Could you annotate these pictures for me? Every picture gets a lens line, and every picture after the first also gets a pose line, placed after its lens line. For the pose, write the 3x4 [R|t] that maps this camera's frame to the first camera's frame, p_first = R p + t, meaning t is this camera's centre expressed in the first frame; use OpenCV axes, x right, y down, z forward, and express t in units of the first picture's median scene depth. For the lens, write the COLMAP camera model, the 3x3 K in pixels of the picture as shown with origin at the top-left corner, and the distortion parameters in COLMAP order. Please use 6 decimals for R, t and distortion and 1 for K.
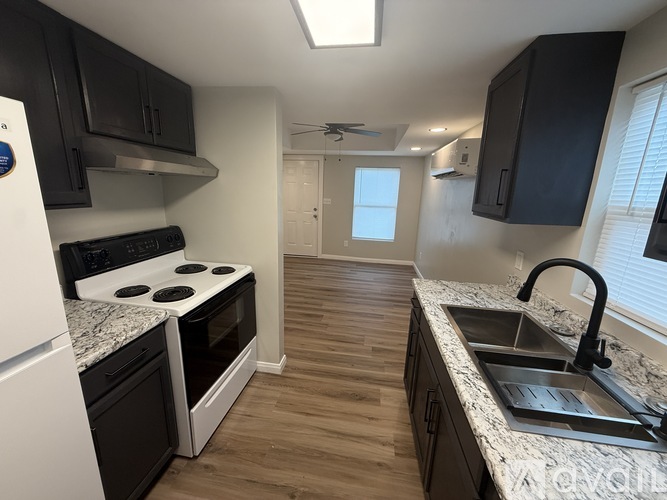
lens RADIAL K [[266.1, 0, 330.7], [0, 266.1, 248.8], [0, 0, 1]] dist [0.003233, 0.000215]
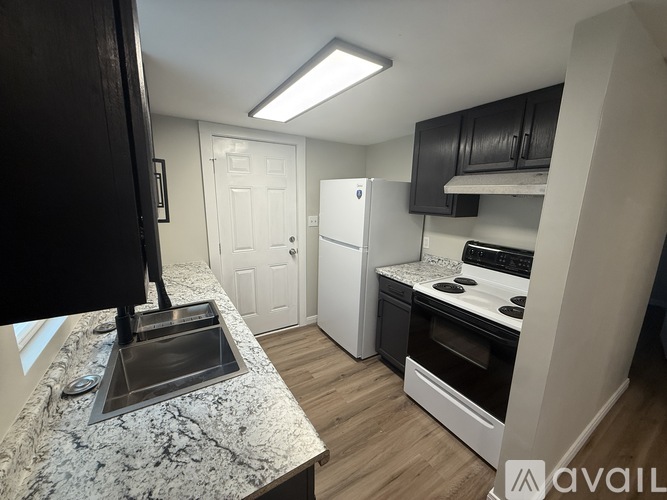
lens RADIAL K [[266.1, 0, 332.6], [0, 266.1, 248.5], [0, 0, 1]] dist [0.003233, 0.000215]
pose [[-0.753423, 0.081771, -0.652431, 0.619691], [-0.188387, 0.923797, 0.333330, -0.310758], [0.629971, 0.374048, -0.680606, 1.379926]]
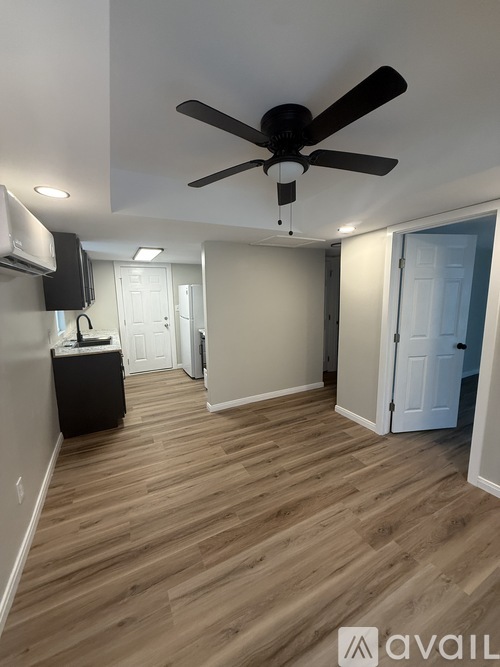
lens RADIAL K [[266.1, 0, 250.3], [0, 266.1, 334.0], [0, 0, 1]] dist [0.003233, 0.000215]
pose [[-0.809602, 0.063589, -0.583524, 0.736364], [-0.143042, 0.942771, 0.301200, -0.691341], [0.569283, 0.327321, -0.754174, 3.183667]]
